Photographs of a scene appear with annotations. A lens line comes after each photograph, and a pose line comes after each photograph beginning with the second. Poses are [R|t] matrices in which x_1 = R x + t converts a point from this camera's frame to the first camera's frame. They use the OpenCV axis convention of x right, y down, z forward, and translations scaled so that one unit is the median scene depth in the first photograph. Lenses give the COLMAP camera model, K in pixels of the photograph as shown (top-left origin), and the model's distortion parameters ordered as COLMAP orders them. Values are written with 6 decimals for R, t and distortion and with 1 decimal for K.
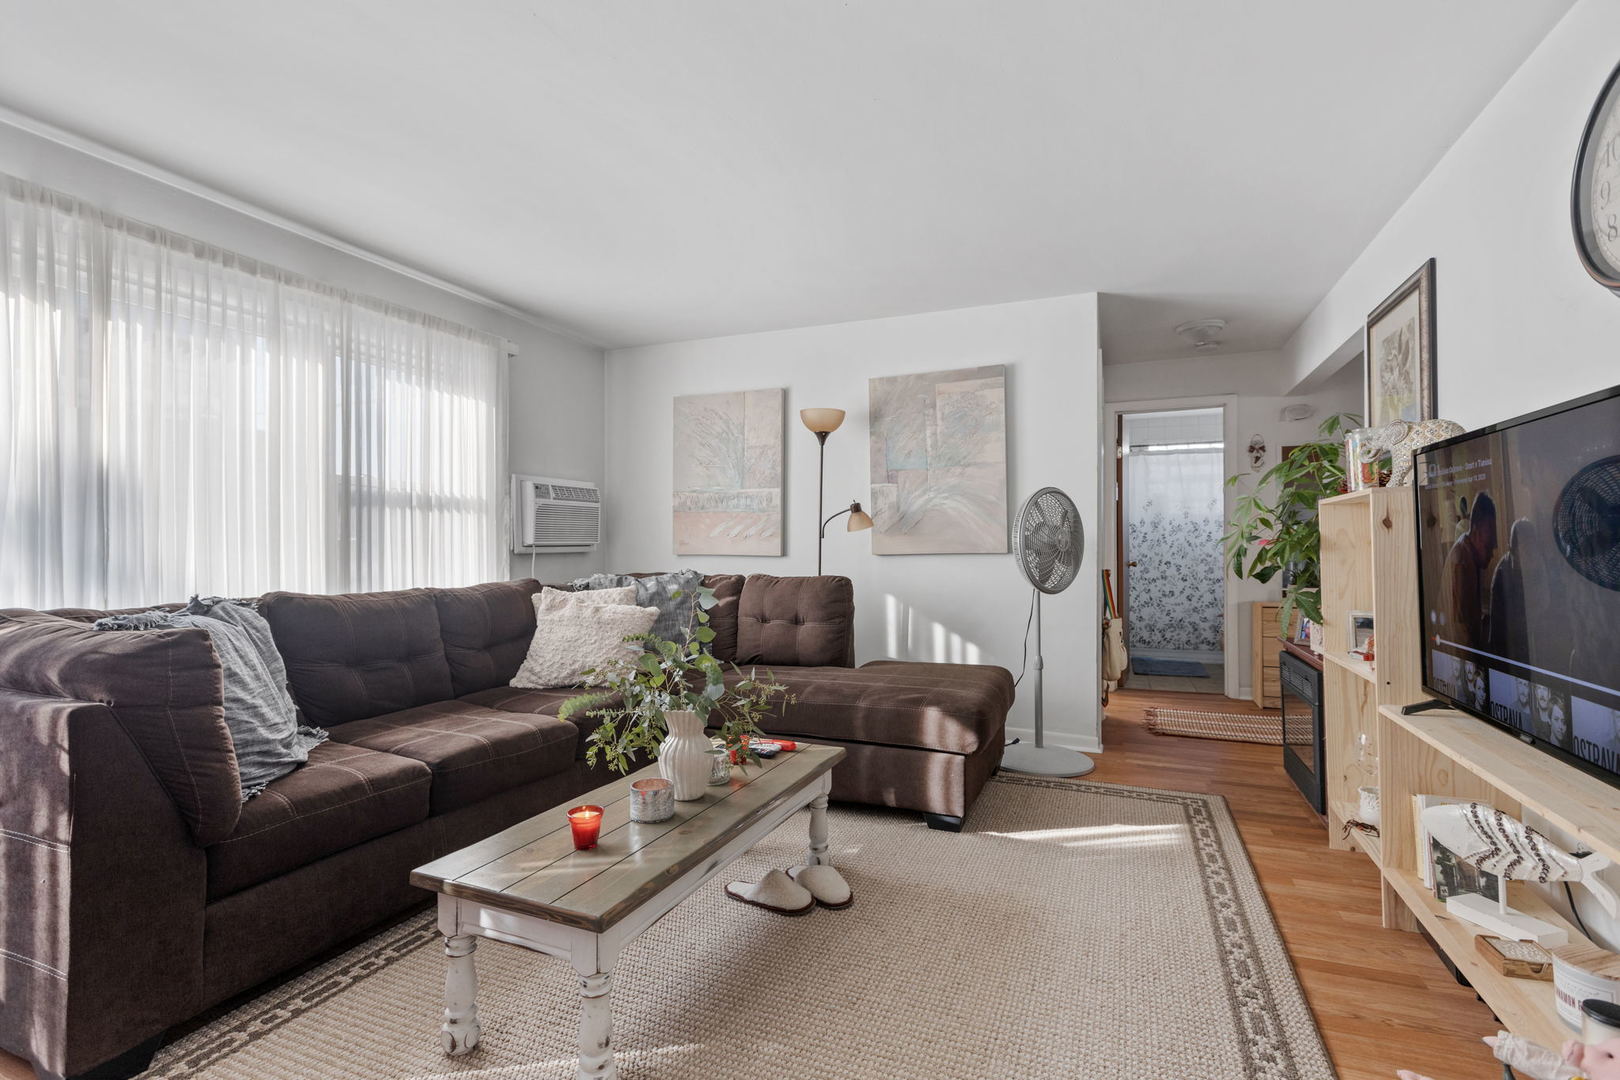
lens RADIAL K [[728.1, 0, 809.4], [0, 728.1, 541.8], [0, 0, 1]] dist [-0.001847, 0.000330]
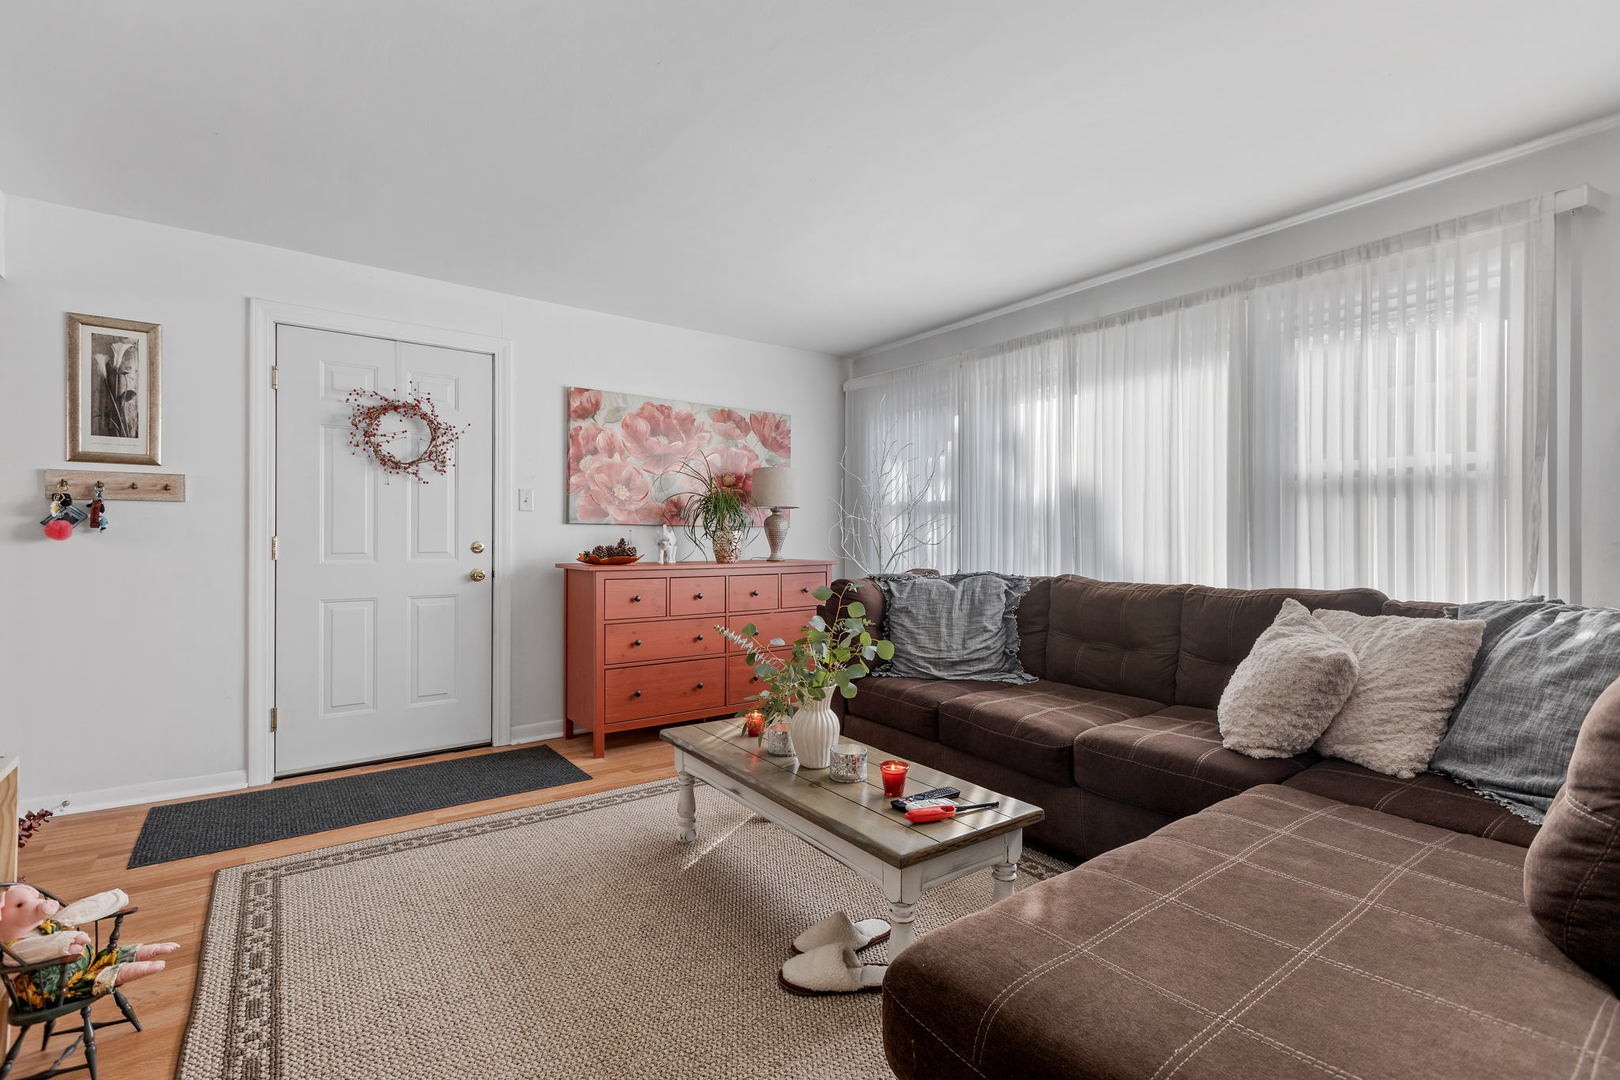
lens RADIAL K [[728.1, 0, 811.2], [0, 728.1, 537.8], [0, 0, 1]] dist [-0.001847, 0.000330]
pose [[-0.507805, -0.008448, -0.861430, 0.494676], [-0.004436, 0.999964, -0.007191, 0.010986], [0.861460, 0.000170, -0.507825, 0.986286]]
